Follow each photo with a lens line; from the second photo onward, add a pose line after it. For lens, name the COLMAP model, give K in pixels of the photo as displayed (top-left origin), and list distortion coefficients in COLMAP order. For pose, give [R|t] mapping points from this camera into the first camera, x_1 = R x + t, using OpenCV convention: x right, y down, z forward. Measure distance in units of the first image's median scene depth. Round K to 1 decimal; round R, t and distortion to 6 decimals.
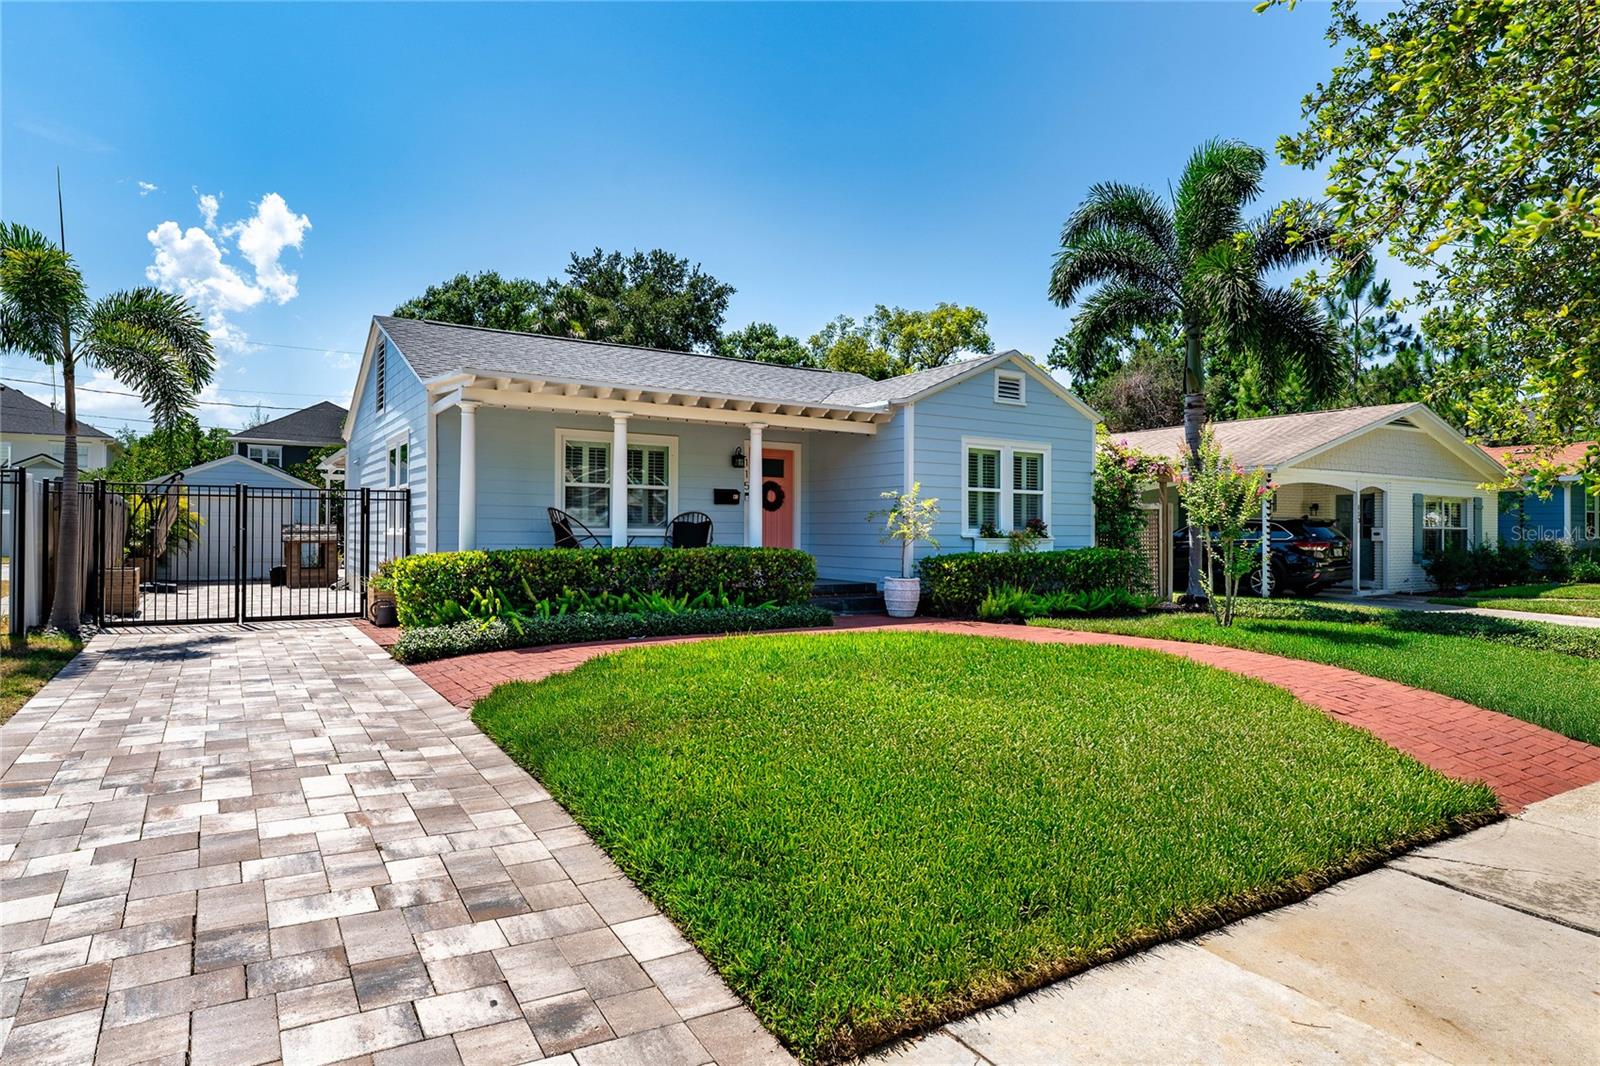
lens RADIAL K [[869.3, 0, 801.5], [0, 869.3, 527.1], [0, 0, 1]] dist [0.023753, 0.000287]
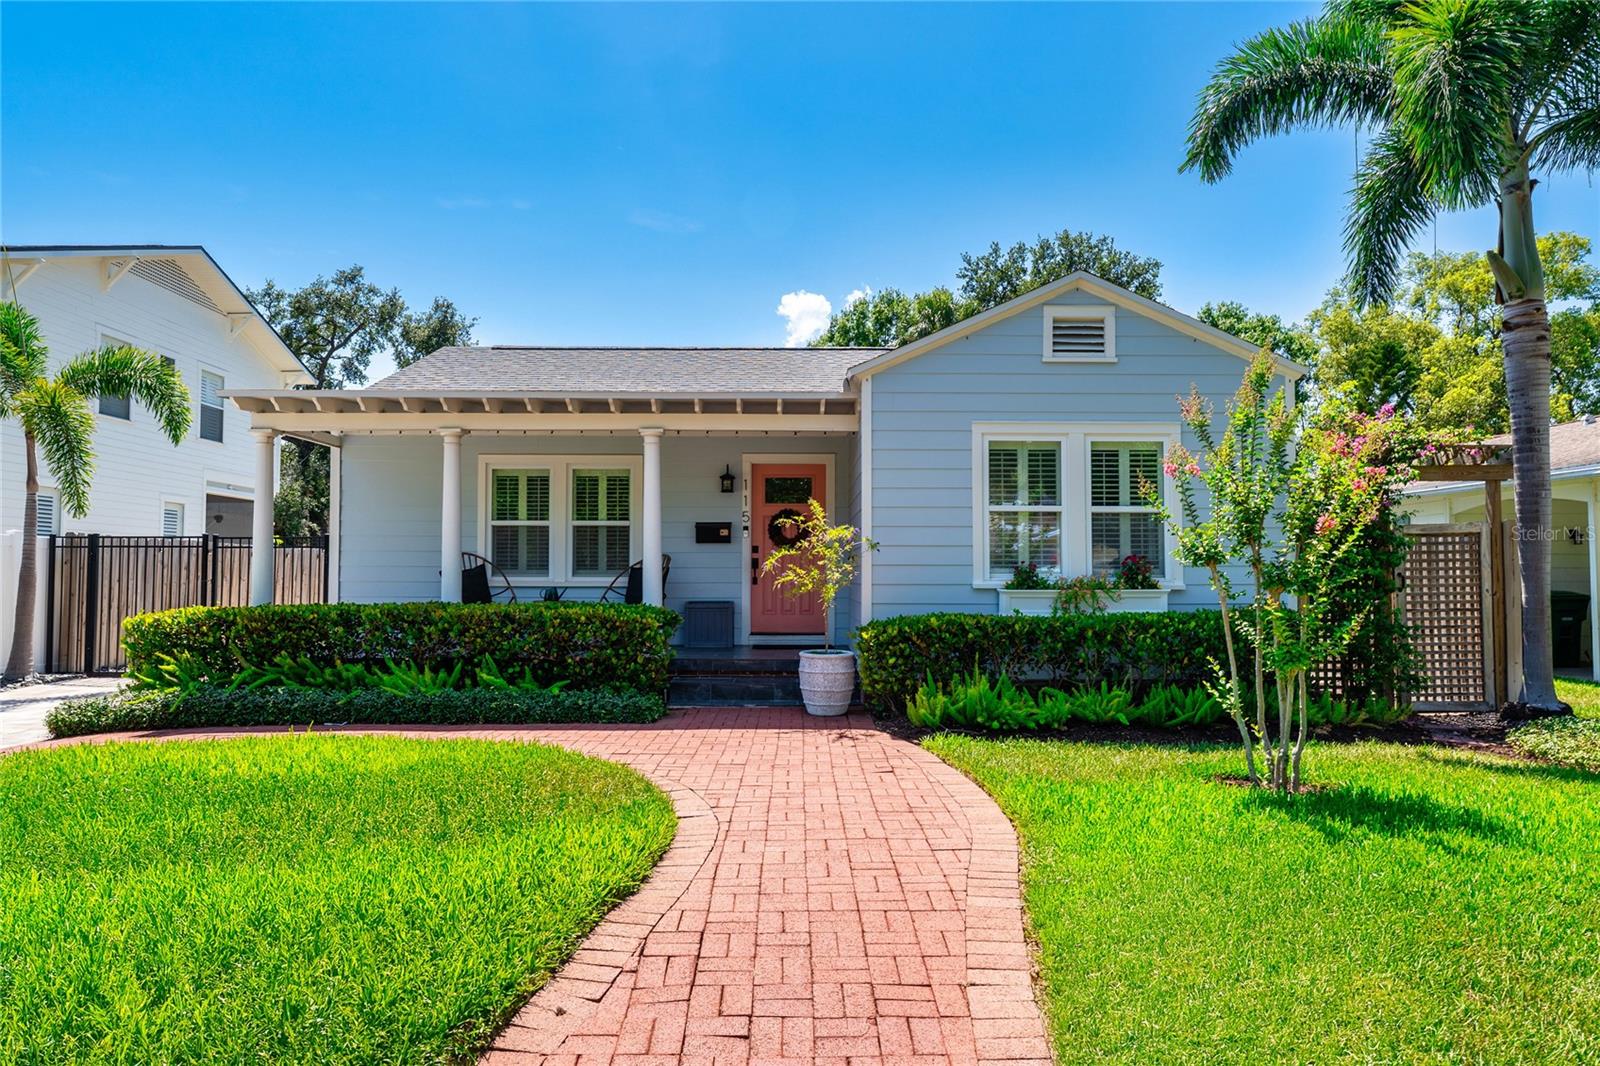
lens RADIAL K [[1021.4, 0, 787.0], [0, 1021.4, 535.6], [0, 0, 1]] dist [-0.007905, 0.003868]
pose [[0.862515, -0.027358, -0.505292, 0.417998], [0.007746, 0.999134, -0.040875, 0.003042], [0.505972, 0.031342, 0.861980, 0.309232]]
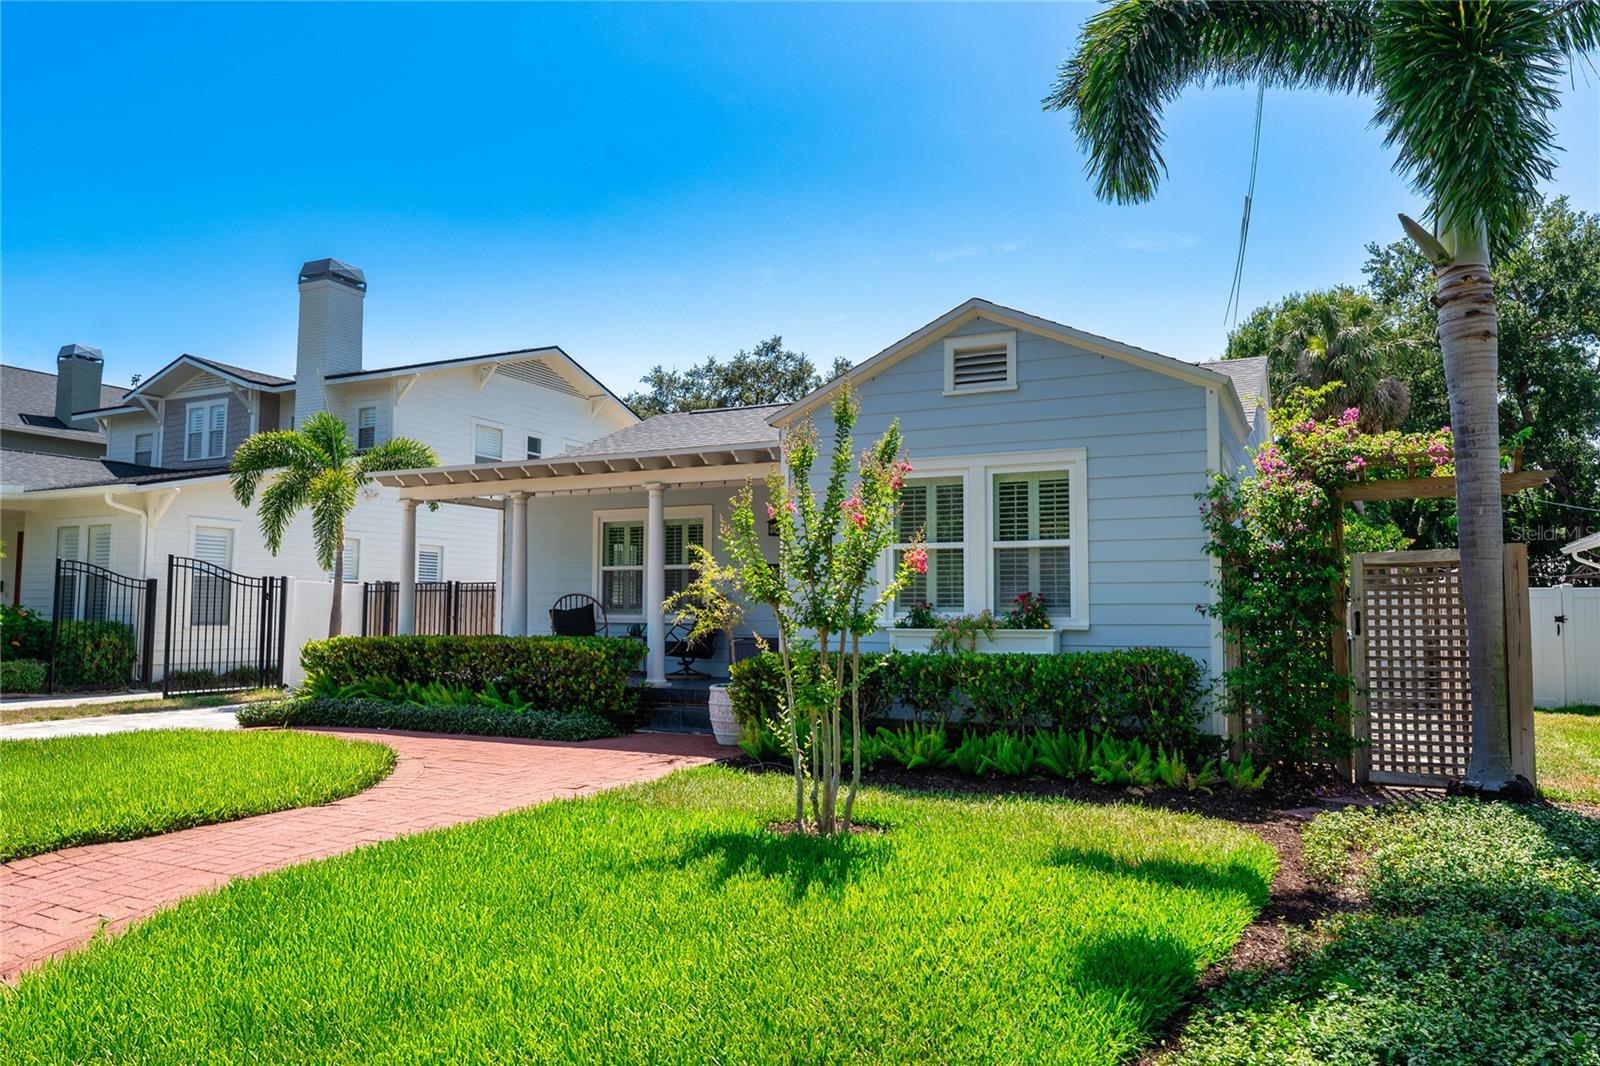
lens RADIAL K [[1021.4, 0, 798.0], [0, 1021.4, 538.7], [0, 0, 1]] dist [-0.007905, 0.003868]
pose [[0.550247, -0.067133, -0.832299, 0.728472], [0.004302, 0.996977, -0.077572, 0.005229], [0.834991, 0.039103, 0.548872, 0.541426]]
